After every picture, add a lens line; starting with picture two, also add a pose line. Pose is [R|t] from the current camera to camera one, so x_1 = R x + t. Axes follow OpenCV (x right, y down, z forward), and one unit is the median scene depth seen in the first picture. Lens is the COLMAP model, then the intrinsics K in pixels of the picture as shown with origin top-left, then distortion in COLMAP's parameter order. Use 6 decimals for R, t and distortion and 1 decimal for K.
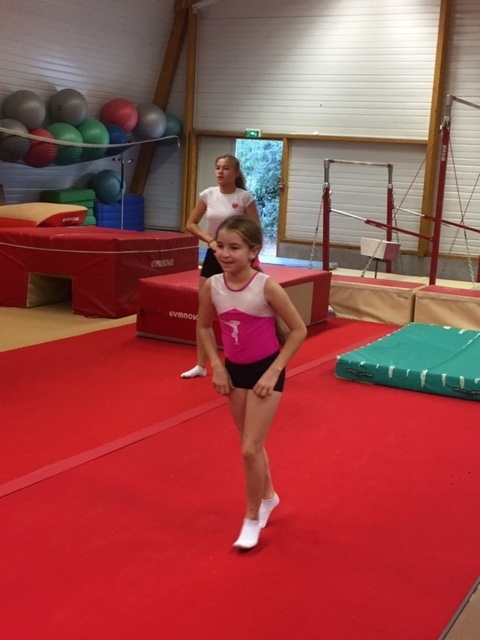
lens RADIAL K [[938.3, 0, 233.8], [0, 938.3, 342.3], [0, 0, 1]] dist [0.036058, 0.000000]
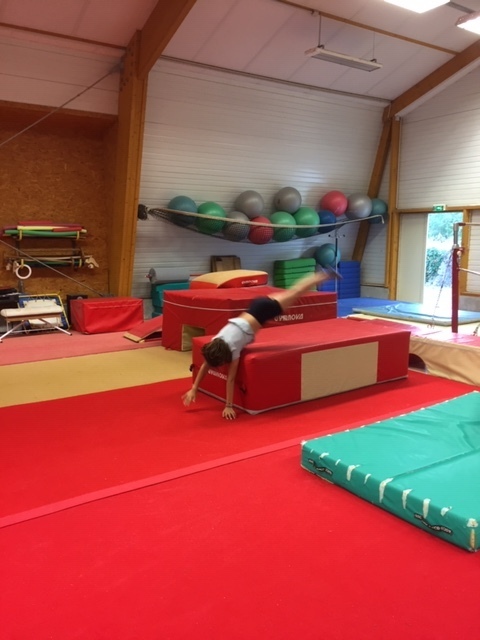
lens RADIAL K [[542.4, 0, 237.8], [0, 542.4, 330.8], [0, 0, 1]] dist [0.064450, -0.097431]
pose [[0.879468, 0.024564, -0.475324, 0.144244], [-0.039001, 0.999028, -0.020533, -0.036648], [0.474358, 0.036596, 0.879571, 0.257964]]
